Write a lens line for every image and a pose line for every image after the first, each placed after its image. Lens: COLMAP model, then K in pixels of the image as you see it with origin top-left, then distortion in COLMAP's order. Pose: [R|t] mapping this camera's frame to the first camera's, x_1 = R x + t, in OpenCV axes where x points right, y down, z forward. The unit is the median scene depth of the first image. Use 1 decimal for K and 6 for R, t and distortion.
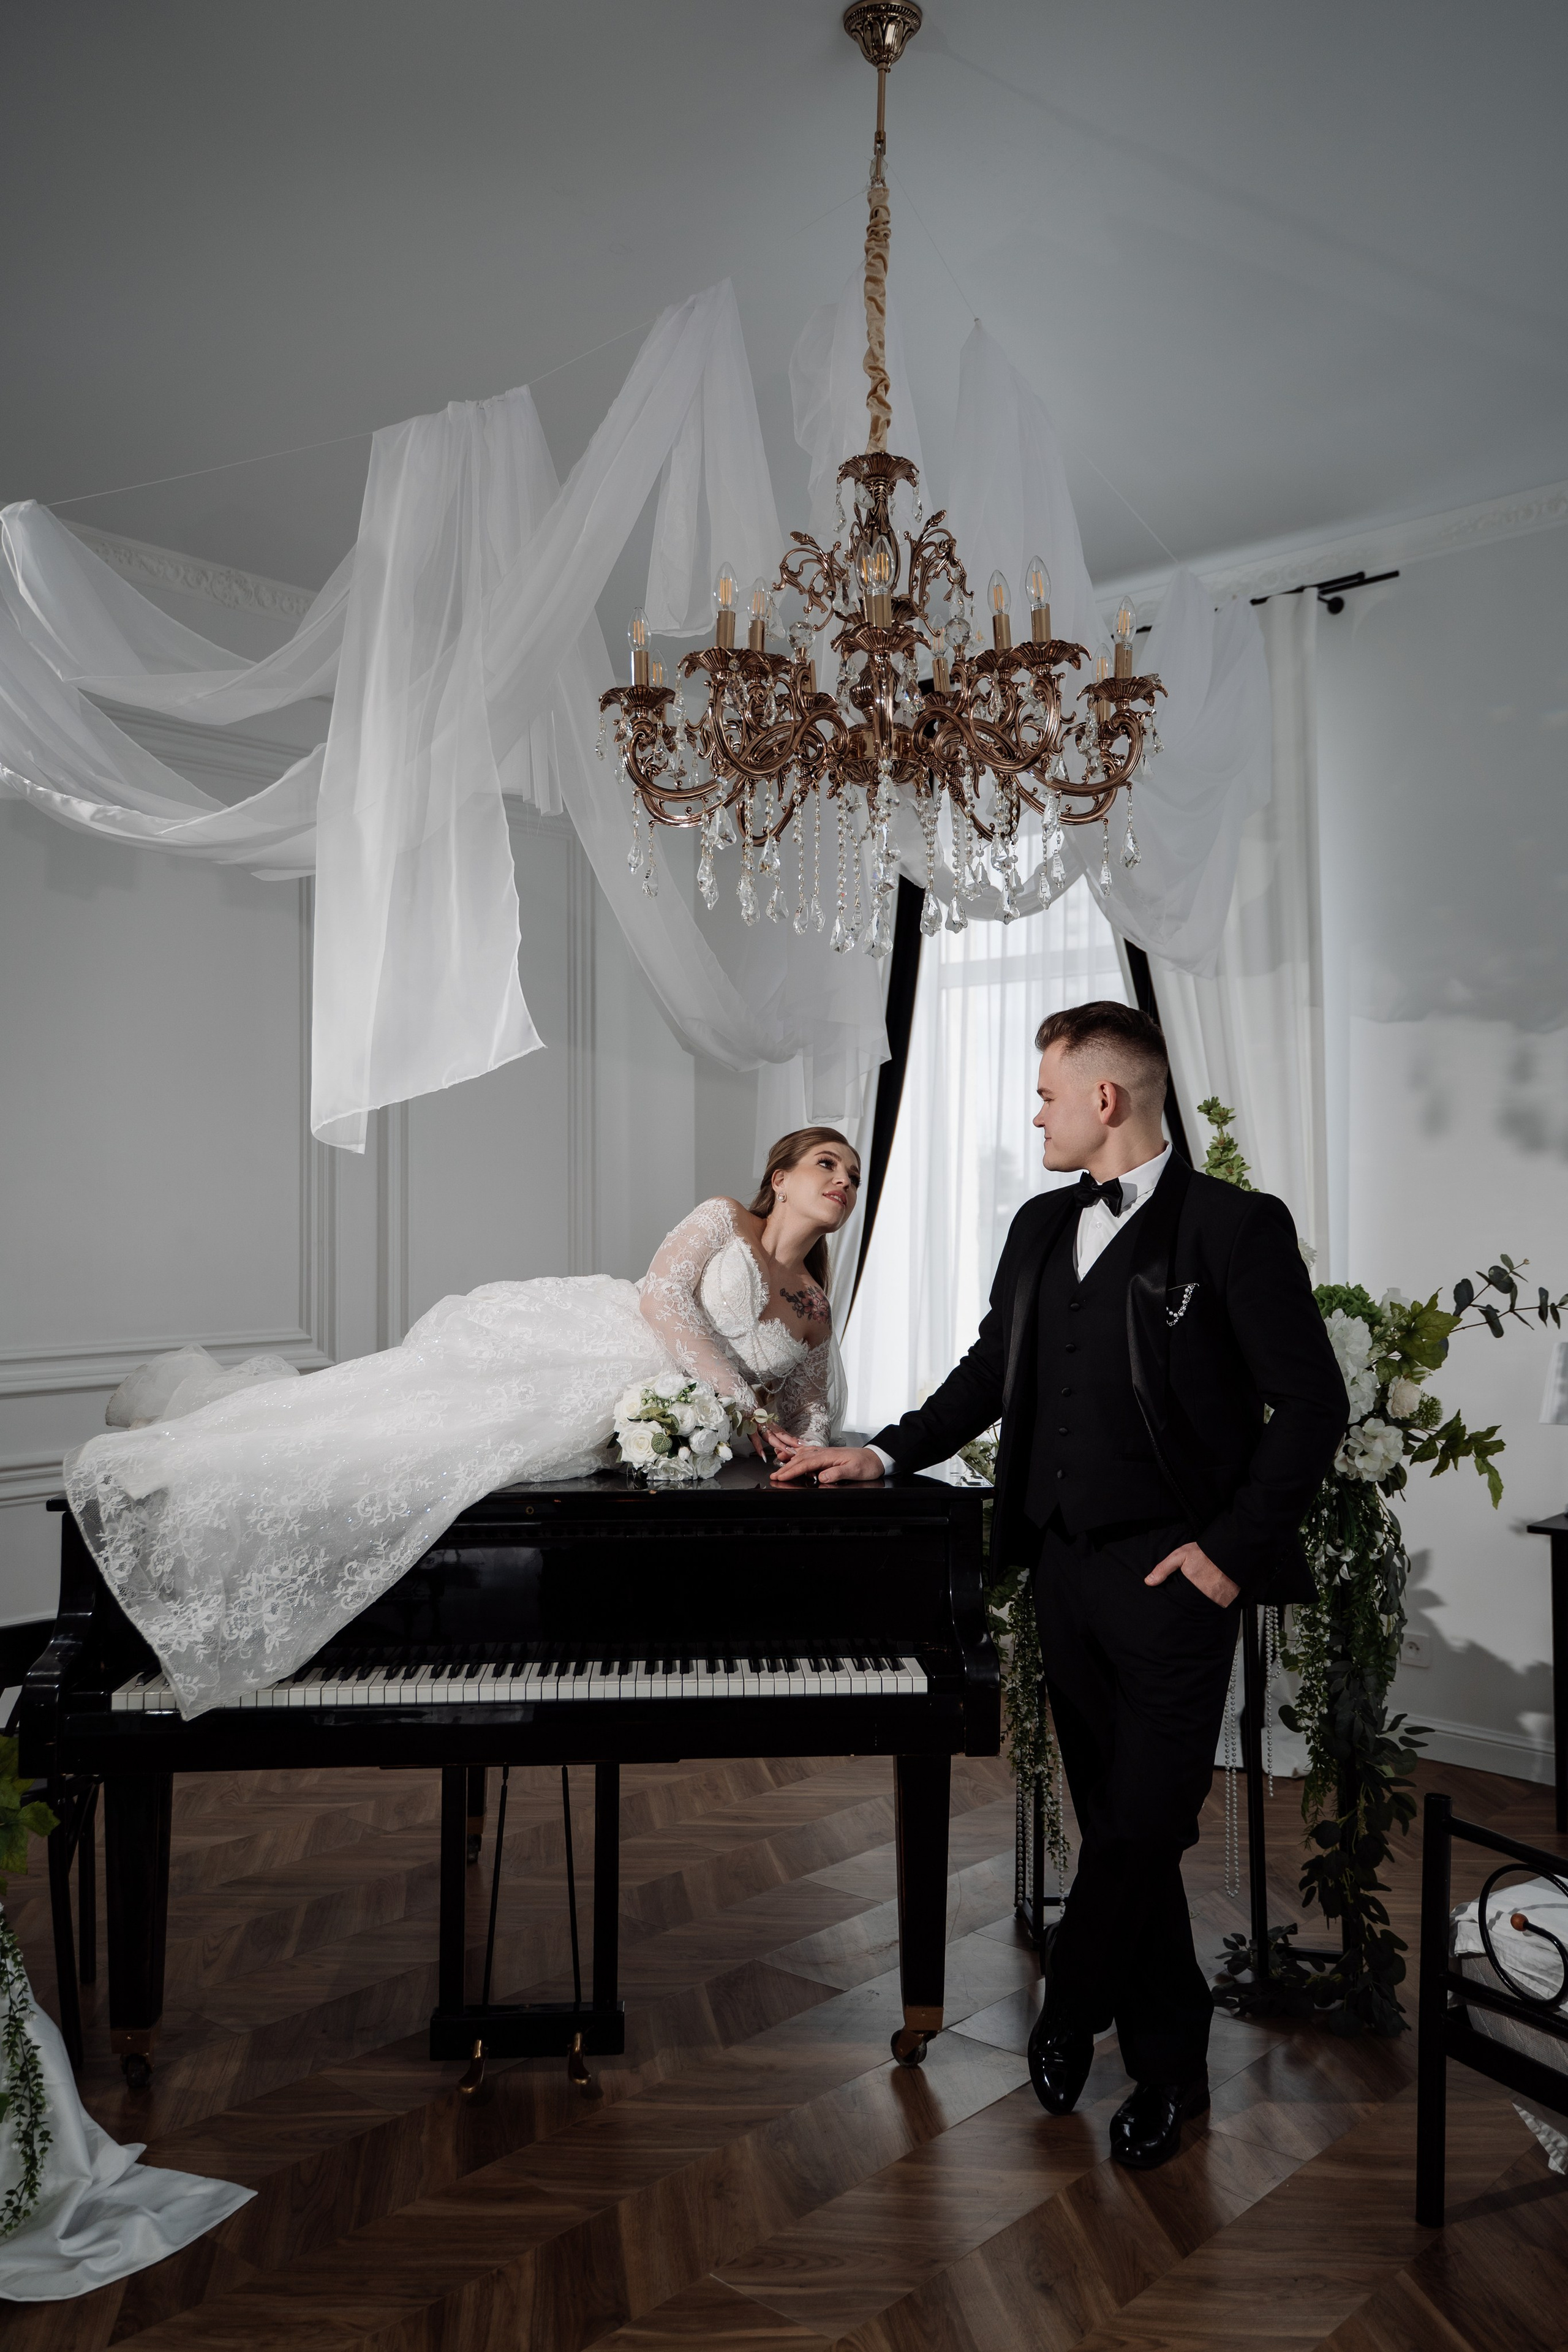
lens RADIAL K [[1743.9, 0, 793.0], [0, 1743.9, 1199.9], [0, 0, 1]] dist [0.085064, -0.052395]
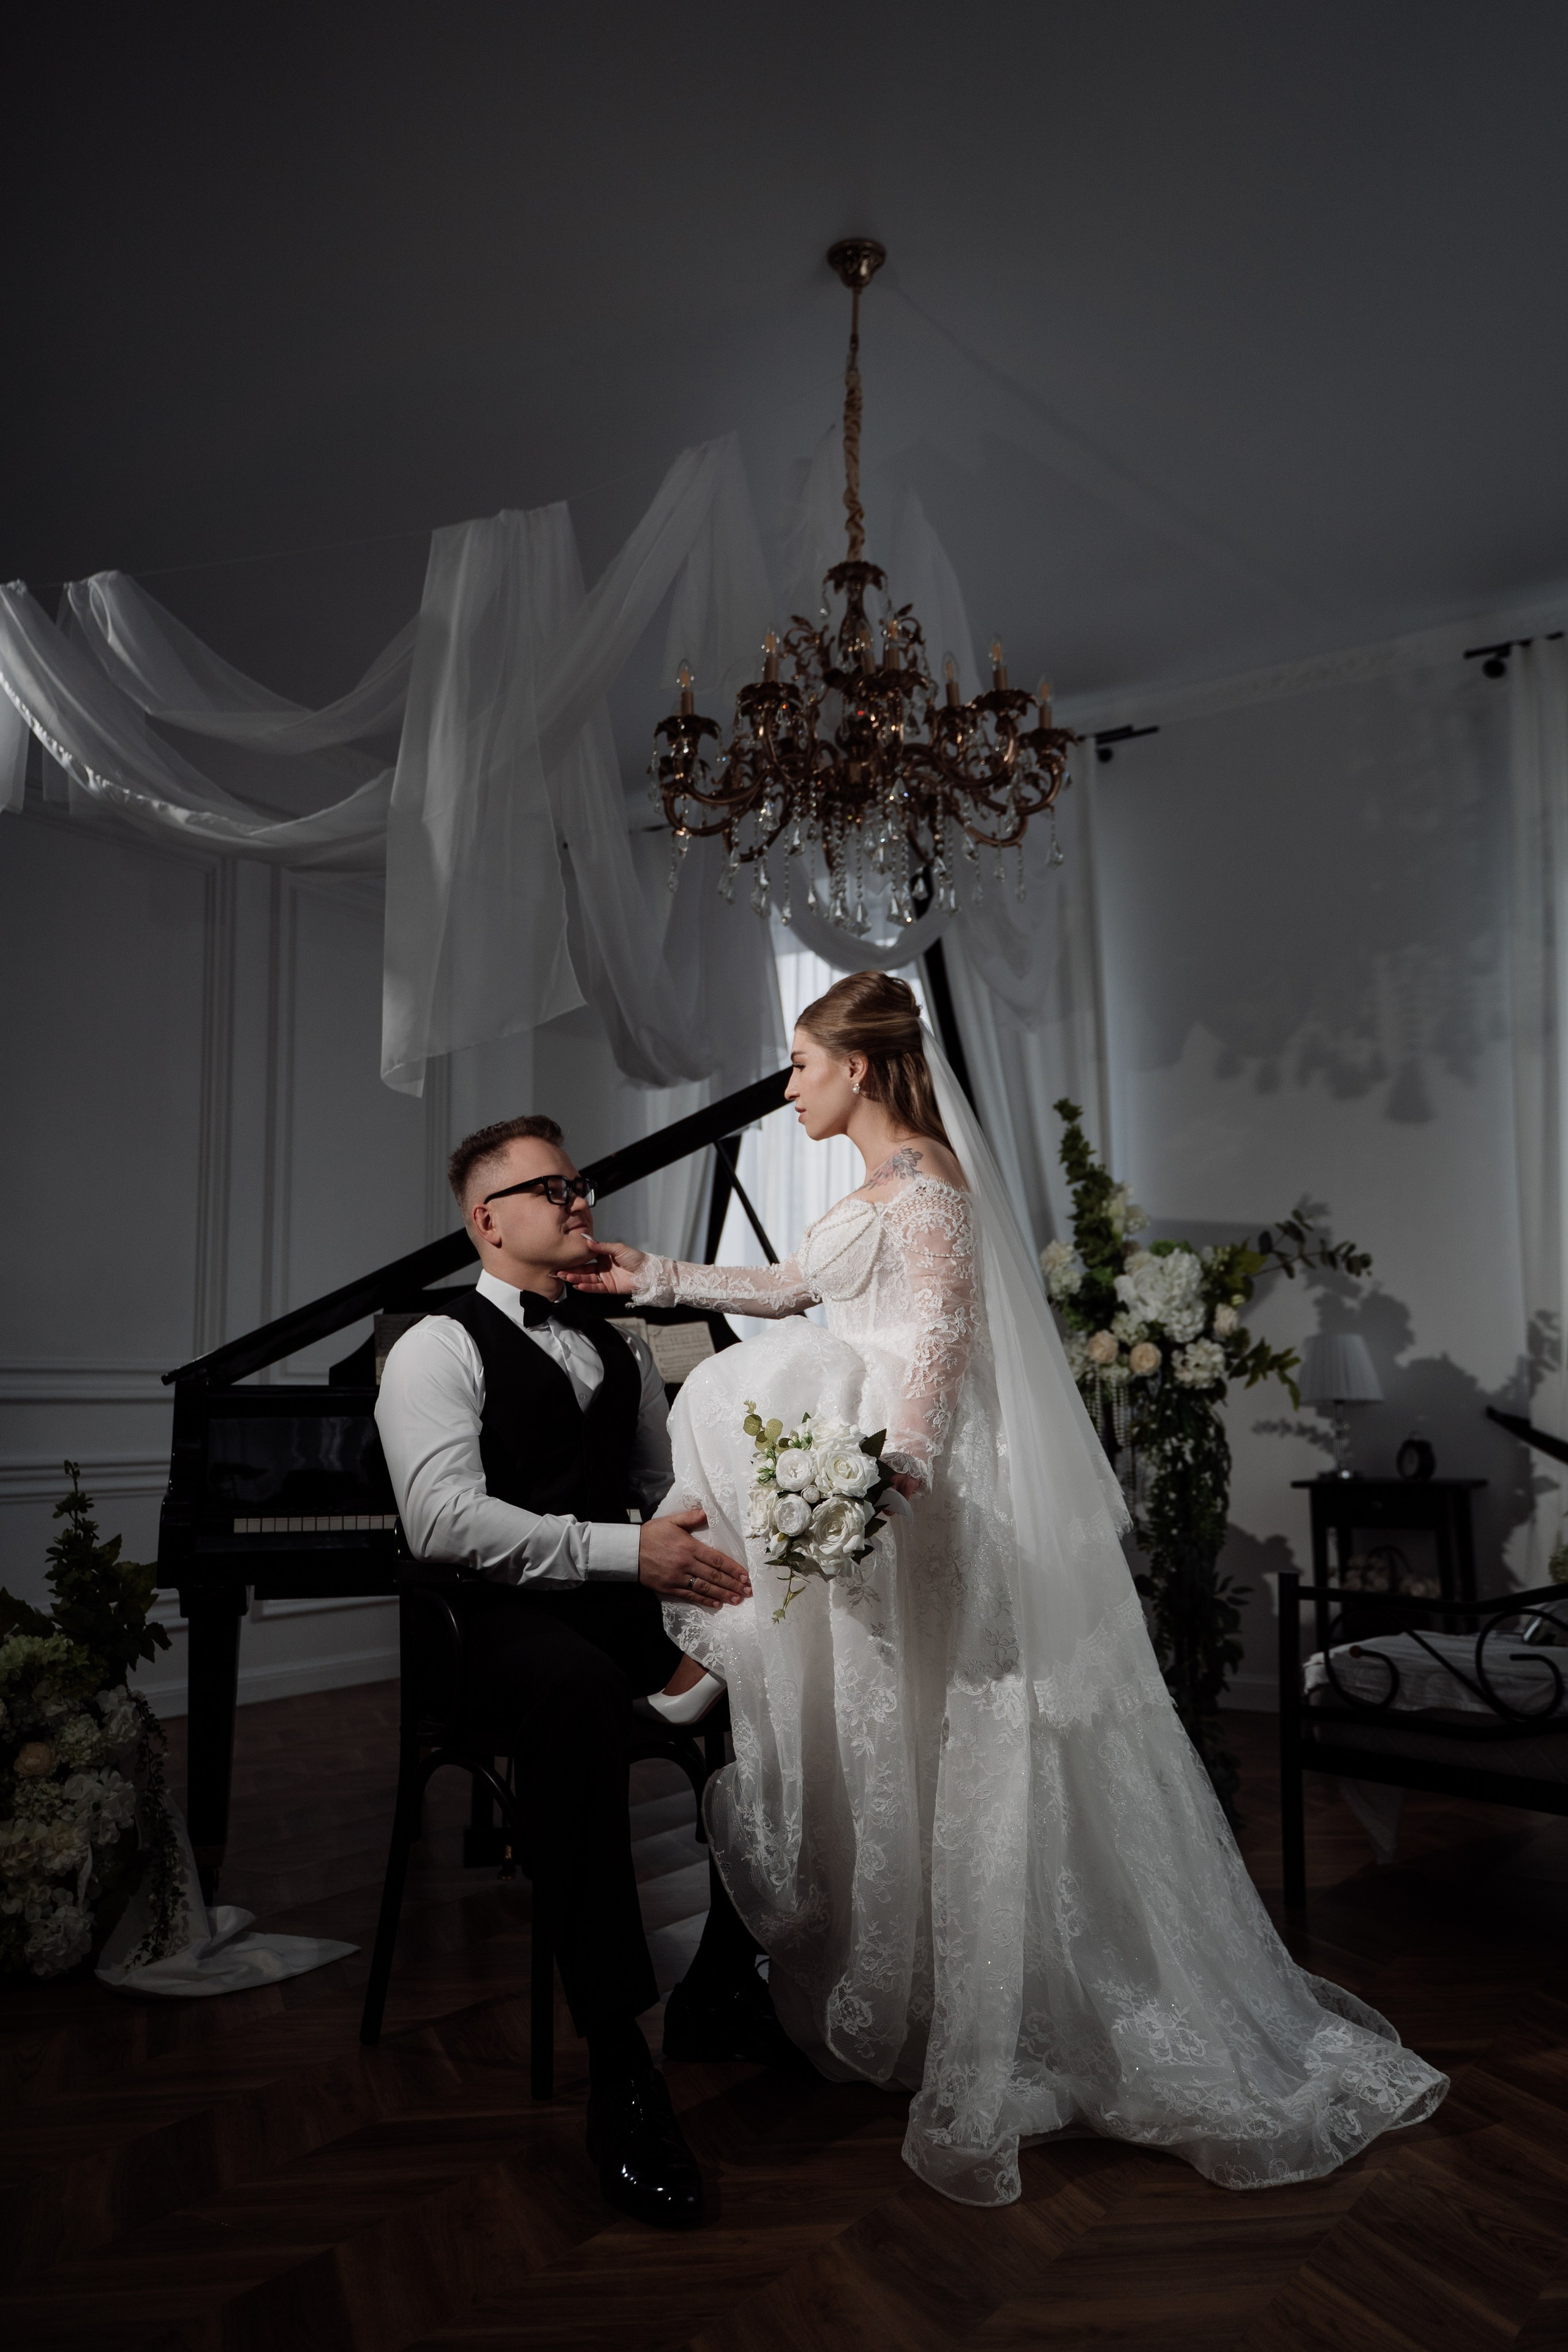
lens RADIAL K [[1743.9, 0, 762.8], [0, 1743.9, 1217.7], [0, 0, 1]] dist [0.085064, -0.052395]
pose [[0.988389, 0.010442, 0.151587, -0.175213], [0.004206, 0.995374, -0.095986, 0.157854], [-0.151888, 0.095509, 0.983772, -0.199849]]
